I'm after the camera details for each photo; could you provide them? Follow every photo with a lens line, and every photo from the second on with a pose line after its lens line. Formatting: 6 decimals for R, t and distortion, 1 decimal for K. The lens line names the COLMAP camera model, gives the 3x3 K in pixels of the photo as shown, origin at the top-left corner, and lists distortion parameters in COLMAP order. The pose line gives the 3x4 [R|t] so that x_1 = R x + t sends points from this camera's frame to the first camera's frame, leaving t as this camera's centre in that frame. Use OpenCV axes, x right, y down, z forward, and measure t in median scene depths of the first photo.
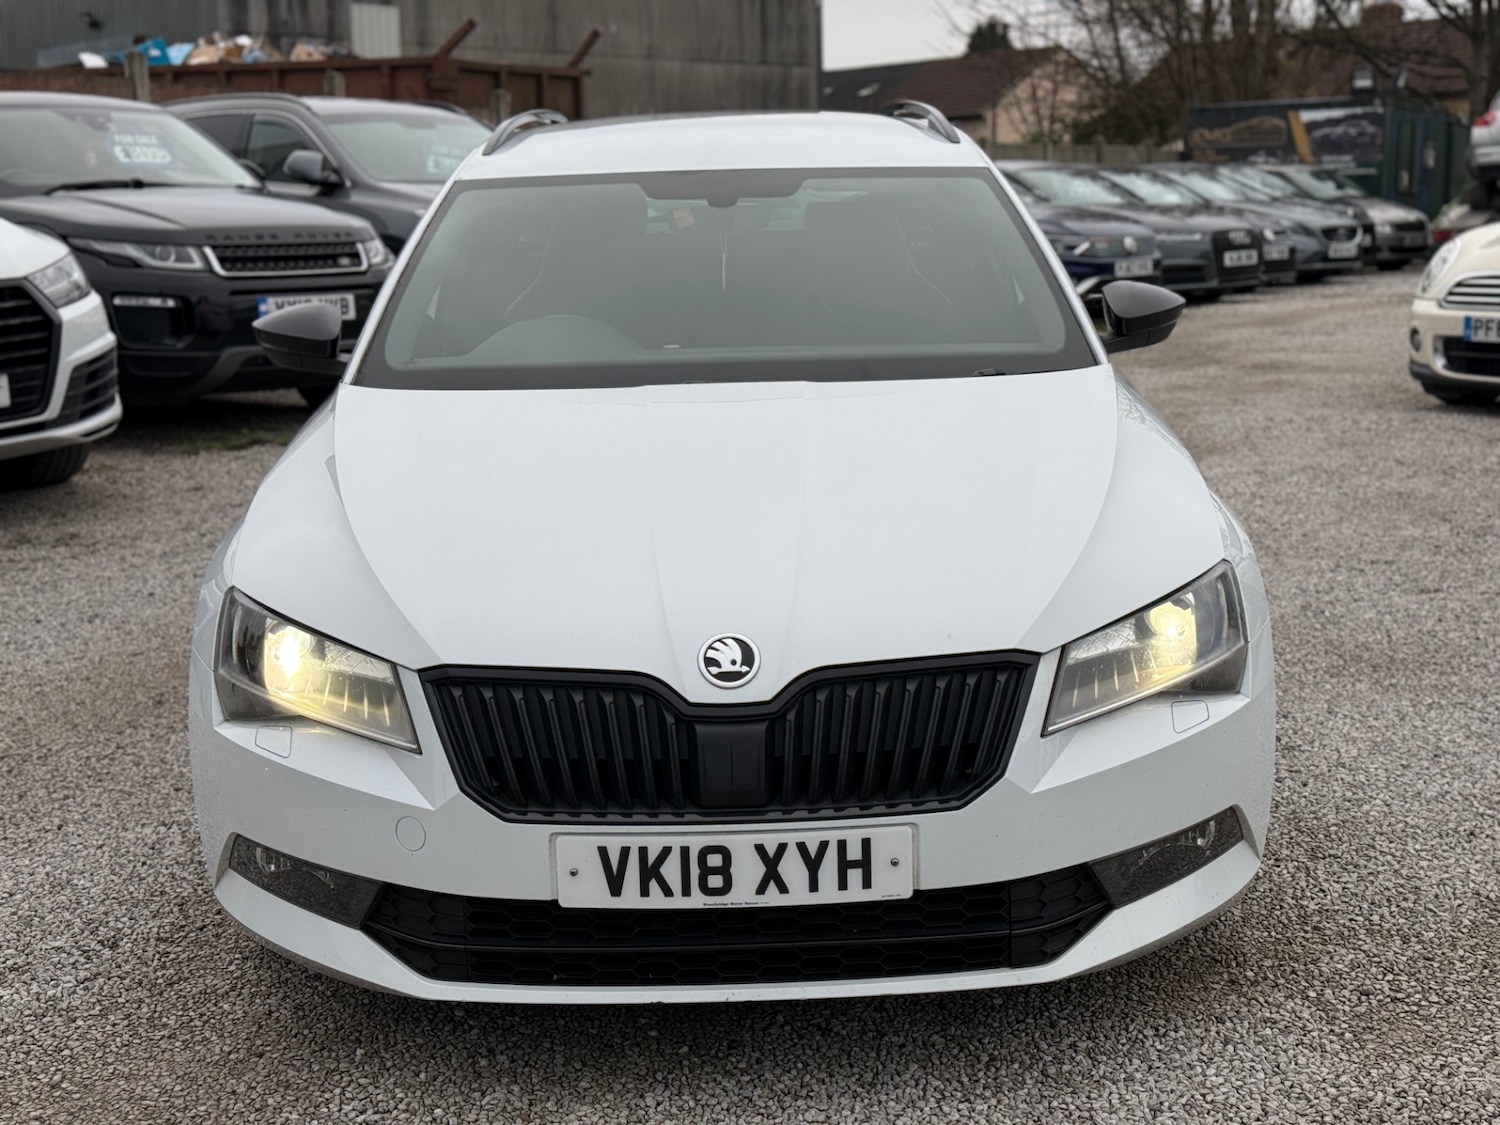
lens RADIAL K [[2092.2, 0, 729.9], [0, 2092.2, 546.6], [0, 0, 1]] dist [0.185074, -0.326851]
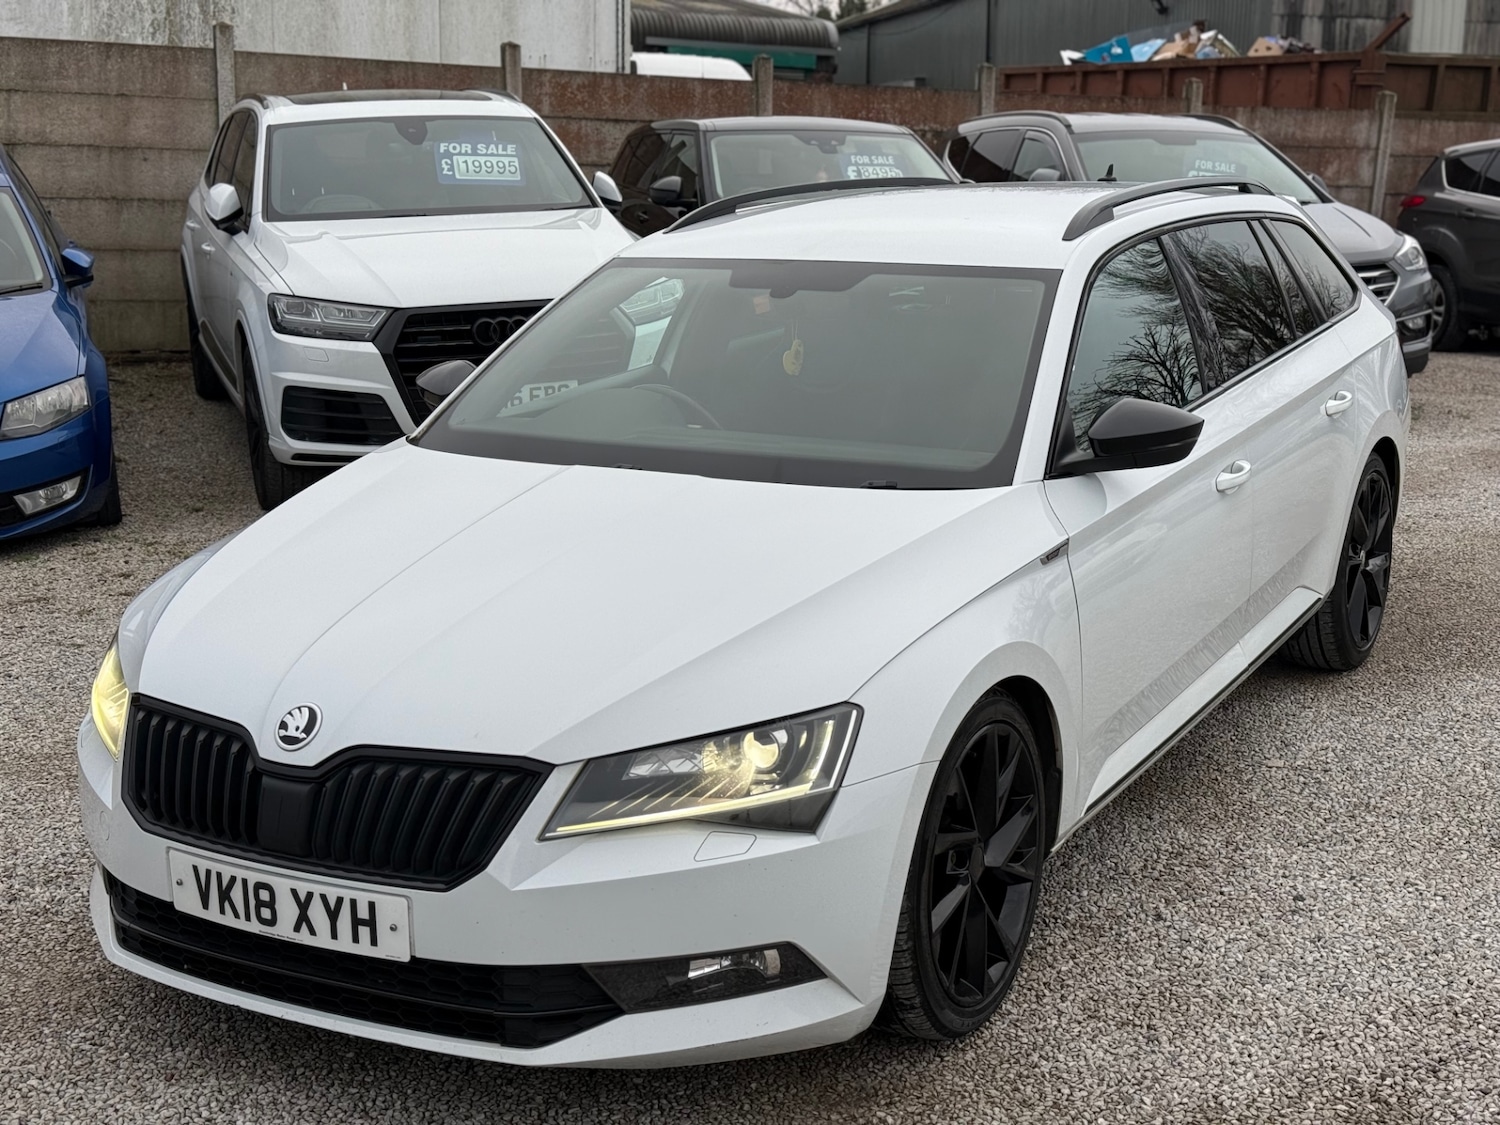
lens RADIAL K [[2082.6, 0, 732.9], [0, 2082.6, 574.0], [0, 0, 1]] dist [0.203017, -0.416699]
pose [[0.863160, 0.123223, -0.489664, 0.756623], [-0.110094, 0.992362, 0.055657, -0.118640], [0.492782, 0.005869, 0.870133, 0.113126]]
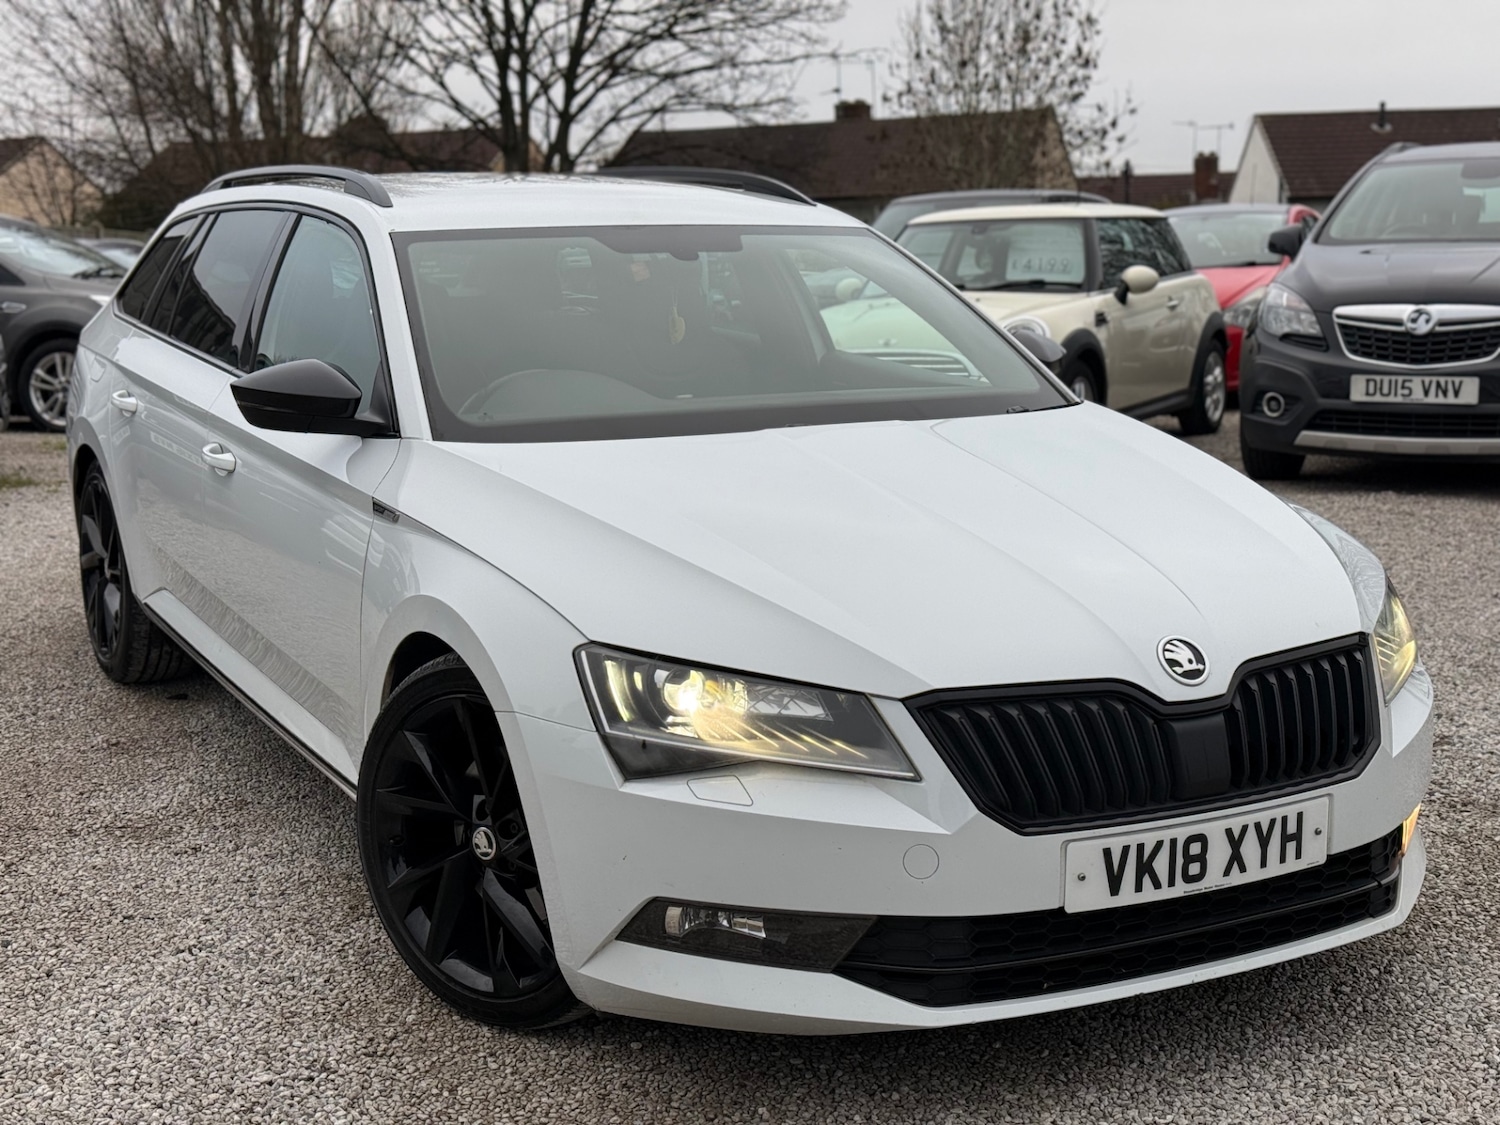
lens RADIAL K [[2082.6, 0, 732.9], [0, 2082.6, 574.0], [0, 0, 1]] dist [0.203017, -0.416699]
pose [[0.880487, -0.062587, 0.469920, -0.697612], [0.078654, 0.996795, -0.014614, 0.008178], [-0.467499, 0.049829, 0.882588, 0.161971]]
